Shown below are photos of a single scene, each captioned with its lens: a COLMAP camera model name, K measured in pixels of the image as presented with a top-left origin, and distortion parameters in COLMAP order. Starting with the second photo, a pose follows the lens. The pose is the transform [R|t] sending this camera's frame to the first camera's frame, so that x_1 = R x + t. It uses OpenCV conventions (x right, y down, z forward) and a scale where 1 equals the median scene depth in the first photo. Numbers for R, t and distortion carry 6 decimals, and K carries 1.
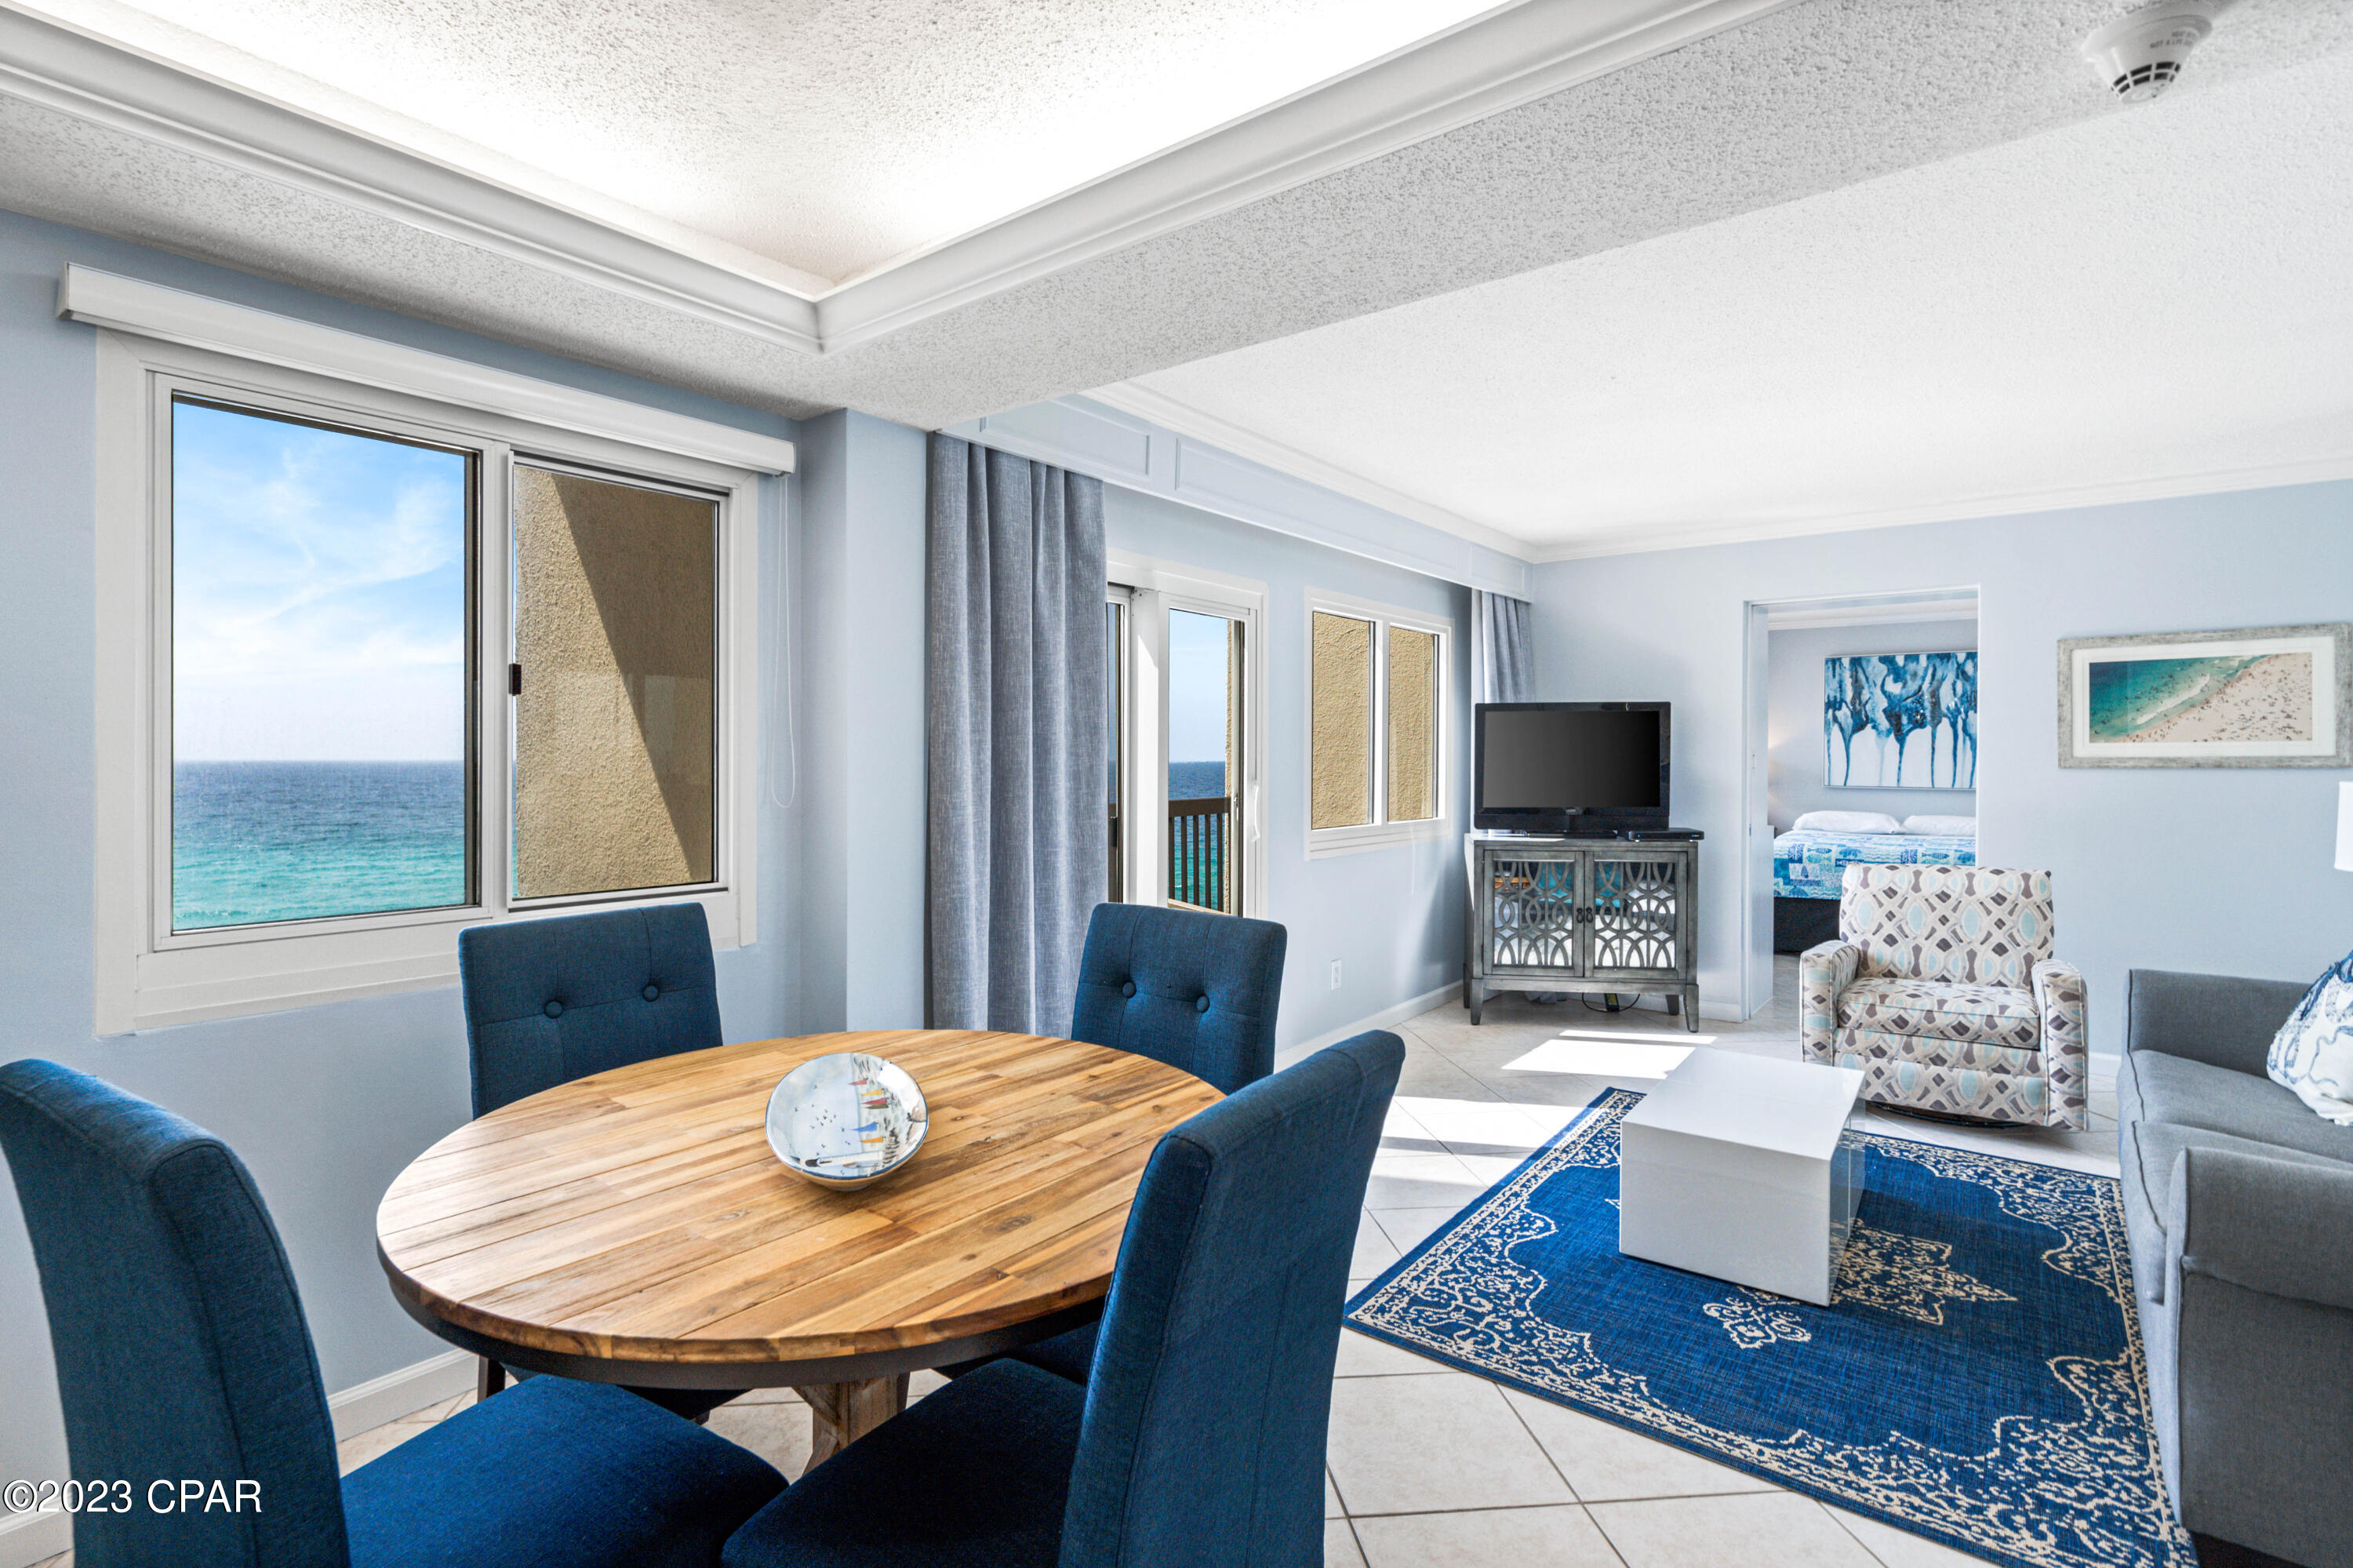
lens RADIAL K [[1107.1, 0, 1158.8], [0, 1107.1, 762.1], [0, 0, 1]] dist [0.003366, 0.000354]
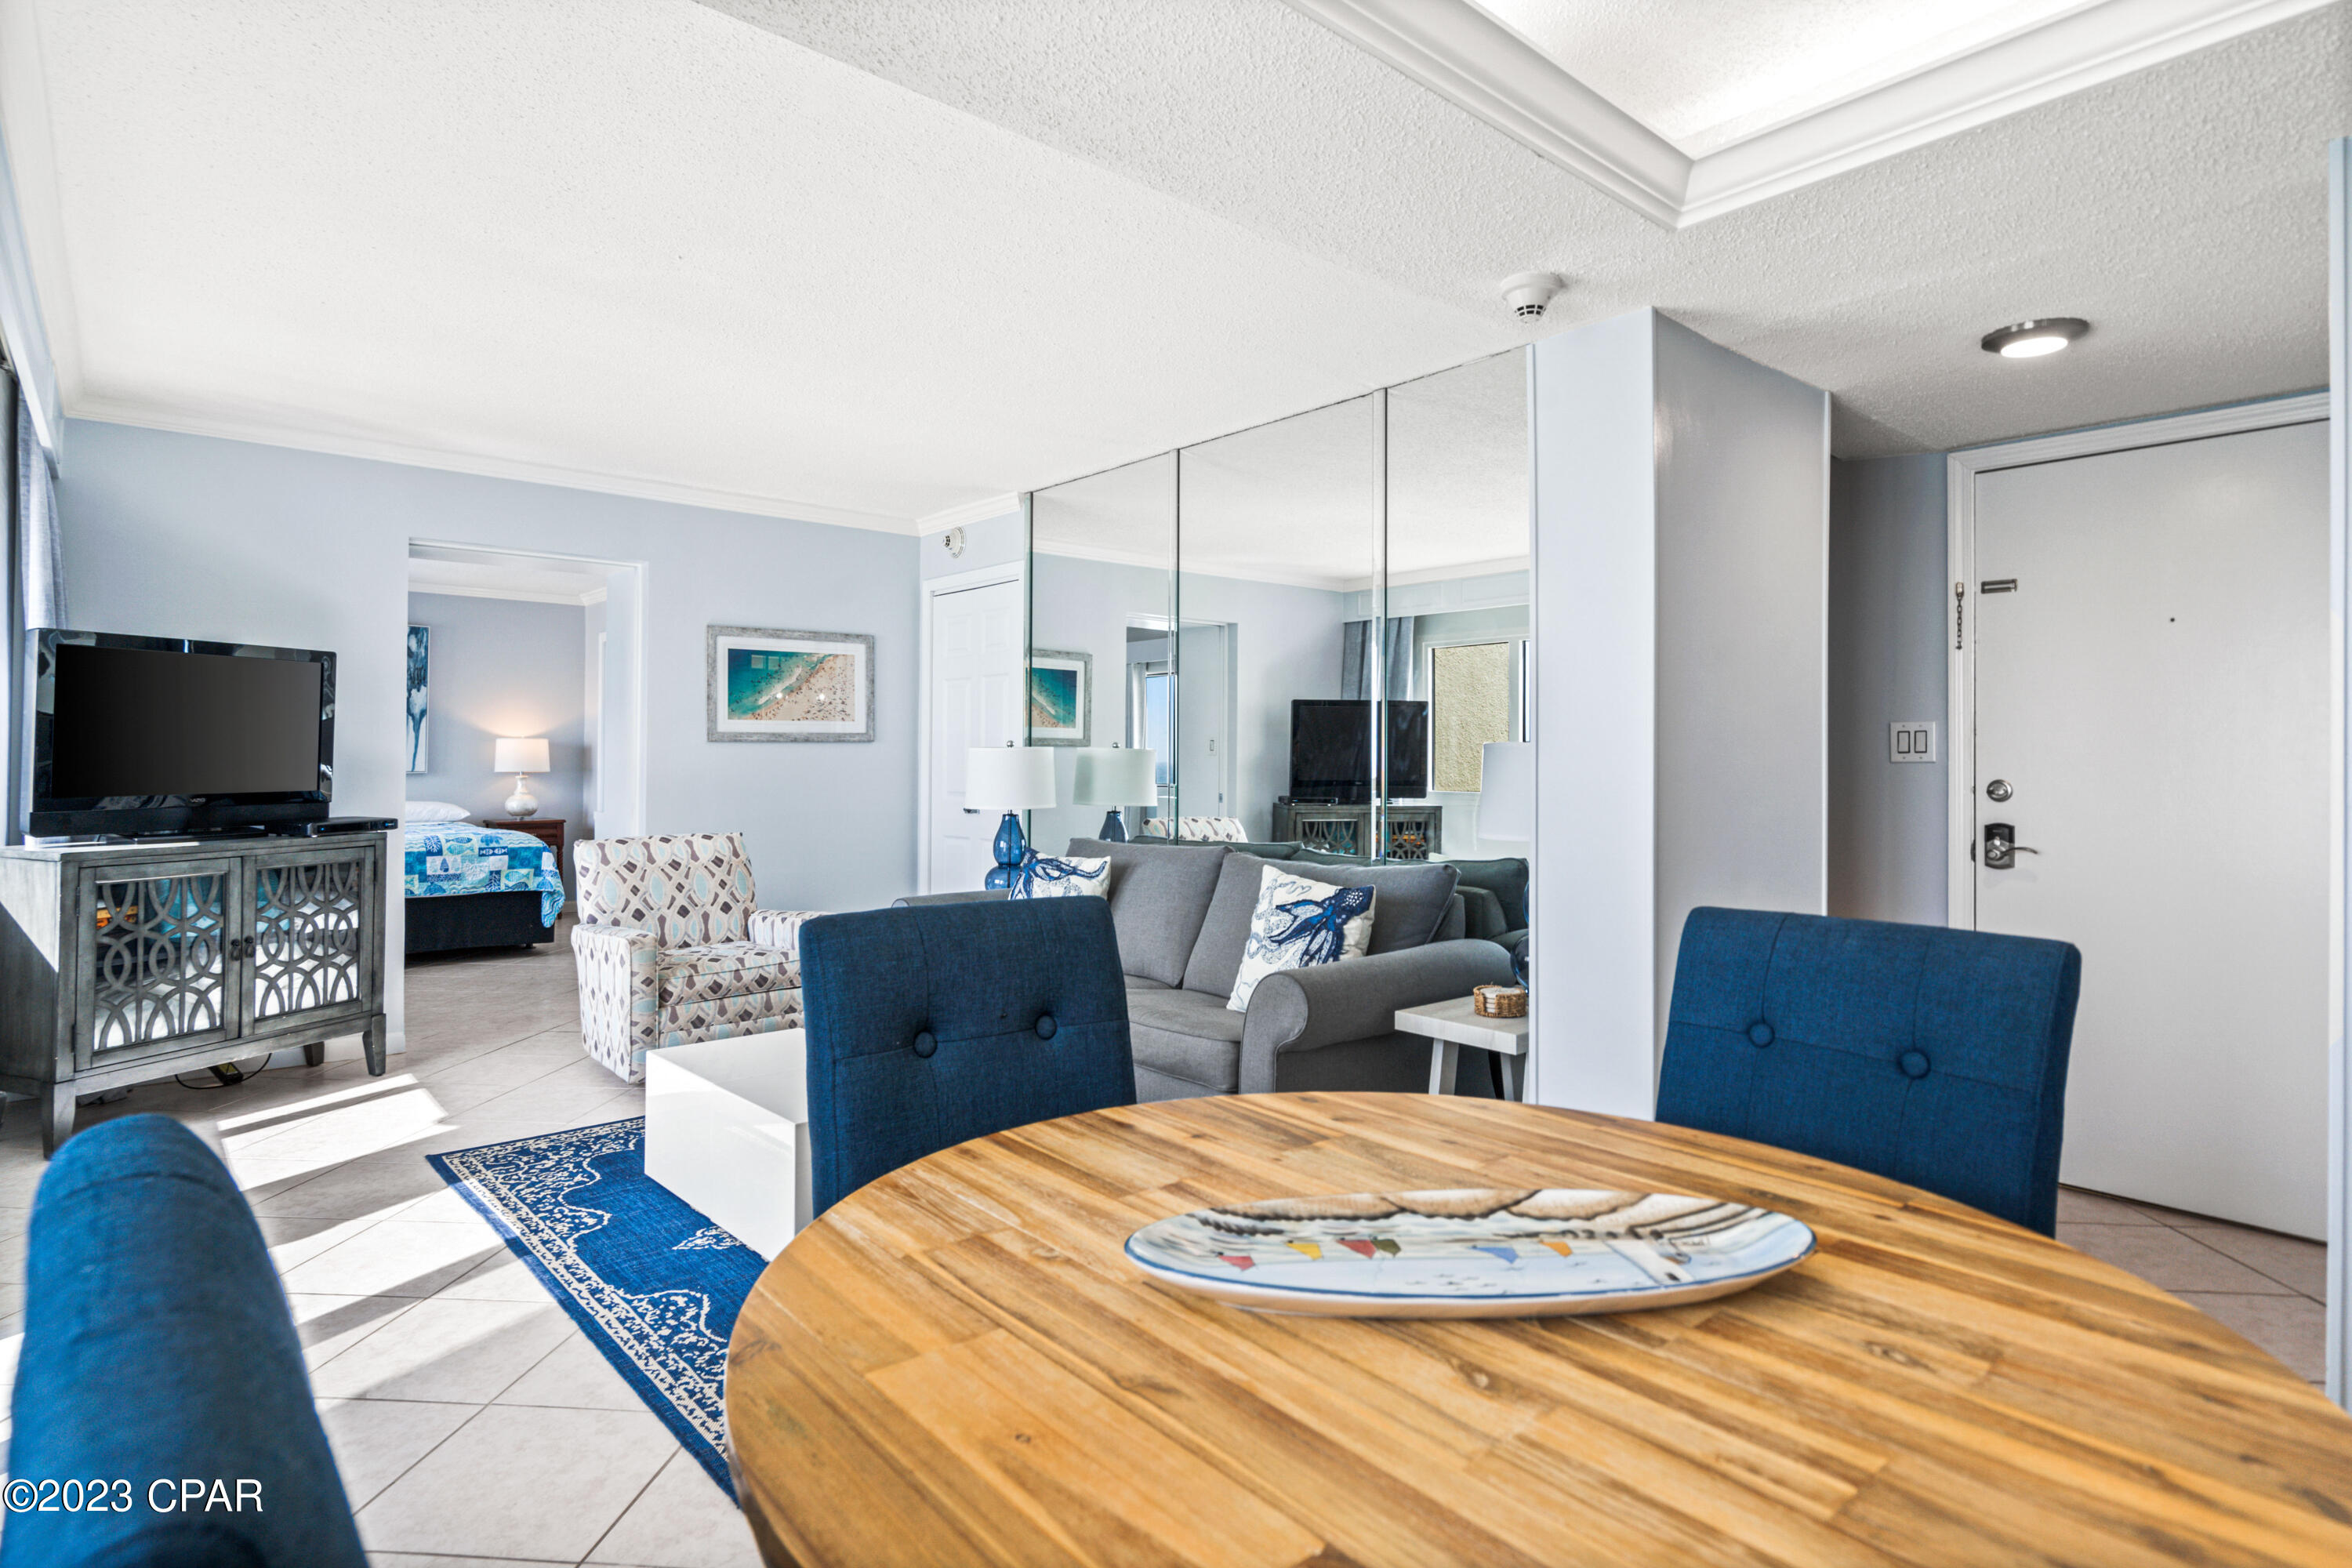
lens RADIAL K [[1225.7, 0, 1146.4], [0, 1225.7, 746.4], [0, 0, 1]] dist [0.004086, 0.000112]
pose [[0.193702, 0.009396, 0.981016, -0.343830], [-0.000008, 0.999954, -0.009576, 0.025094], [-0.981061, 0.001847, 0.193693, 0.387292]]
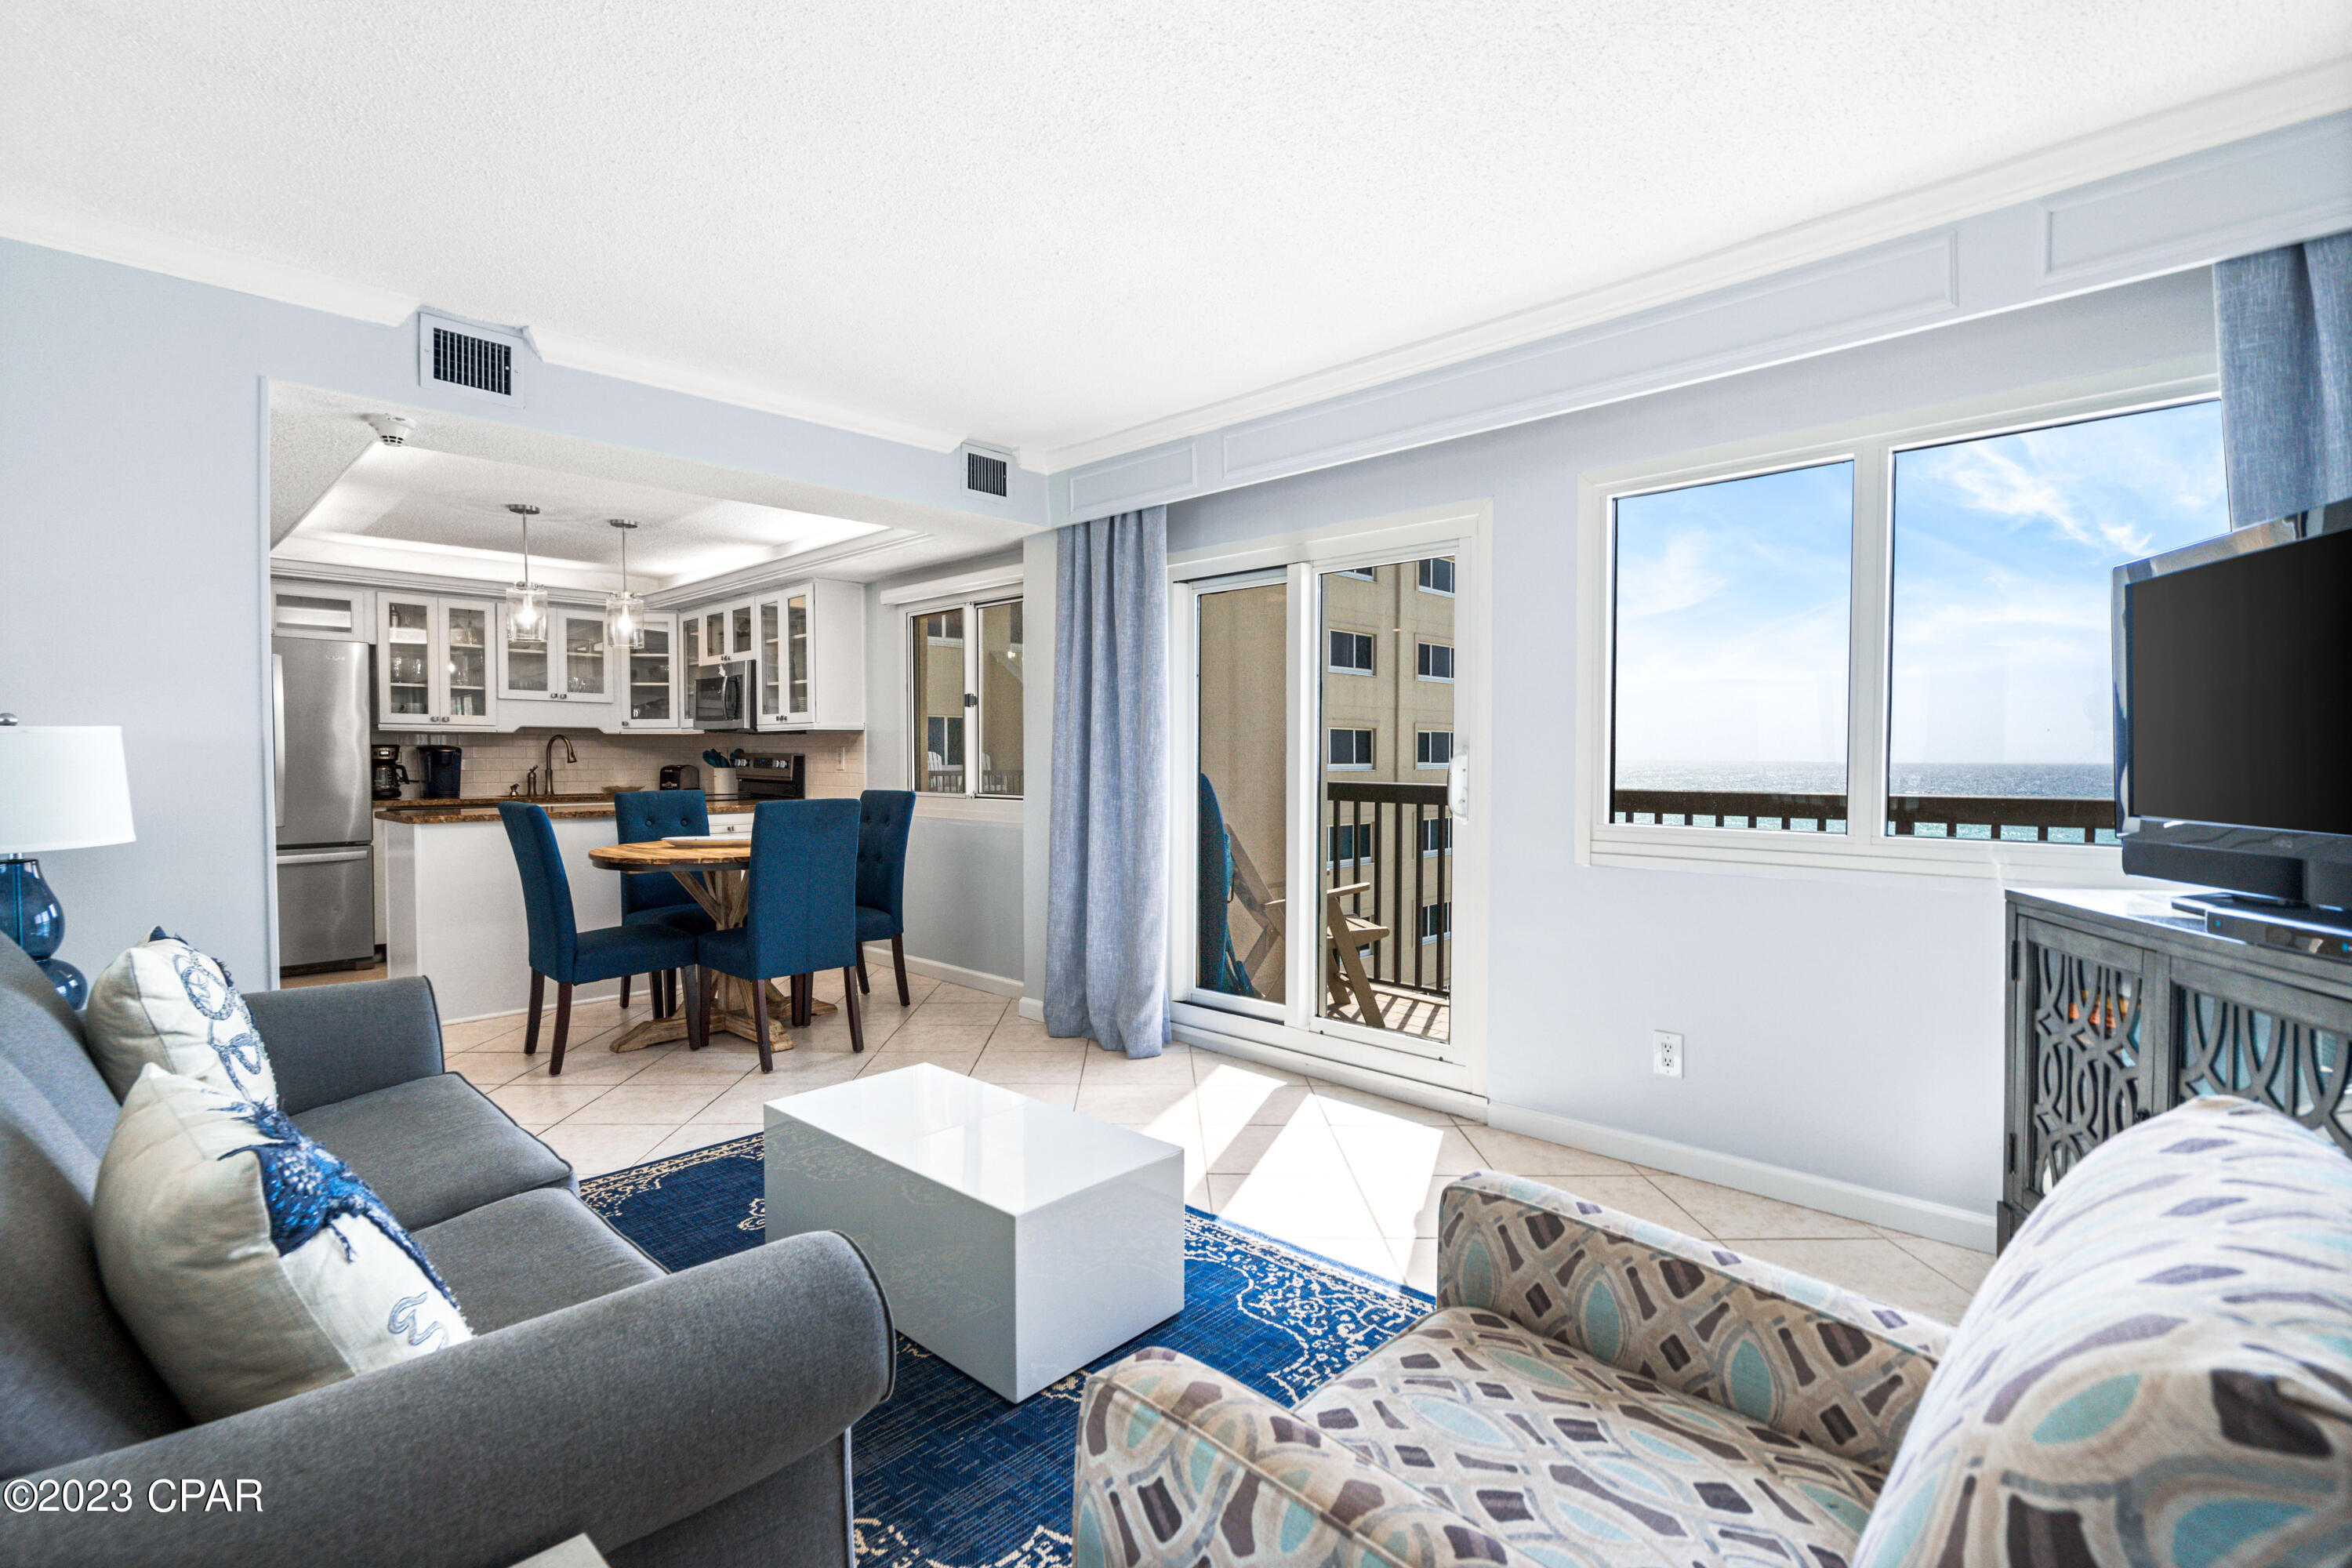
lens RADIAL K [[1090.6, 0, 1144.1], [0, 1090.6, 790.1], [0, 0, 1]] dist [-0.001395, -0.000175]
pose [[-0.108311, 0.028744, -0.993701, 1.000384], [-0.006910, 0.999536, 0.029665, 0.026670], [0.994093, 0.010079, -0.108062, 0.938507]]
